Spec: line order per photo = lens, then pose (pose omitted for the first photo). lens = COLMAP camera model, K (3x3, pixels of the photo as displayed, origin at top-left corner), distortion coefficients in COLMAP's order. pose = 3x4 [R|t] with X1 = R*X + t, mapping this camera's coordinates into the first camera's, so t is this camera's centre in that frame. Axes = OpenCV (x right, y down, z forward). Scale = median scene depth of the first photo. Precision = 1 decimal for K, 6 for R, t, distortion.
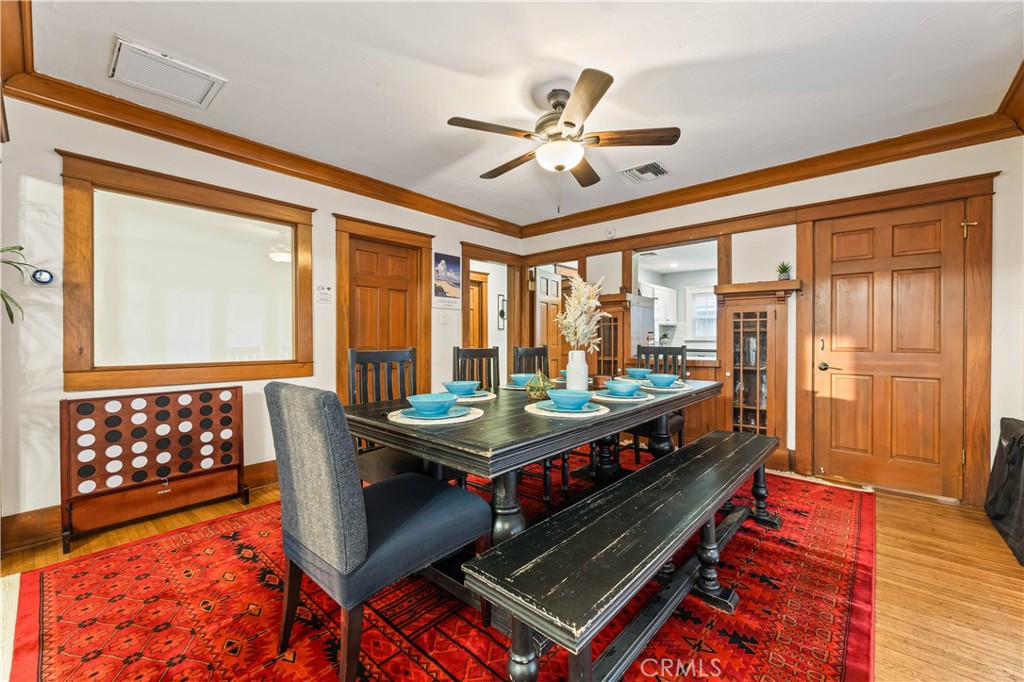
lens RADIAL K [[411.0, 0, 512.0], [0, 411.0, 338.7], [0, 0, 1]] dist [0.001535, 0.000378]
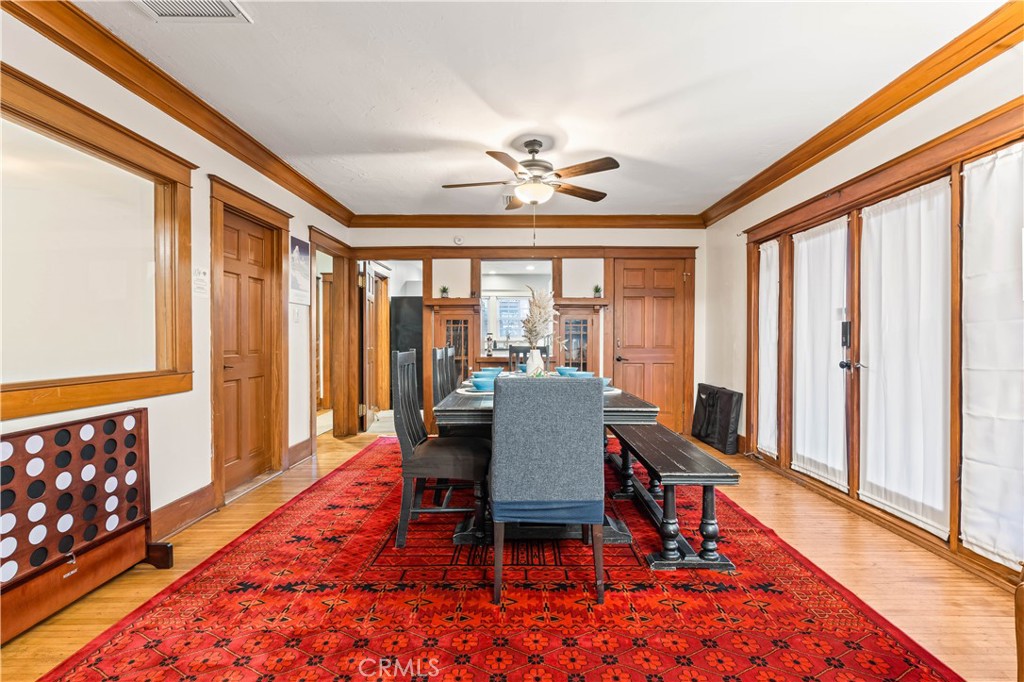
lens RADIAL K [[479.0, 0, 512.1], [0, 479.0, 341.8], [0, 0, 1]] dist [-0.002004, 0.000176]
pose [[0.751272, -0.004296, 0.659978, -0.756061], [-0.000738, 0.999973, 0.007349, -0.004858], [-0.659992, -0.006008, 0.751249, -0.036056]]
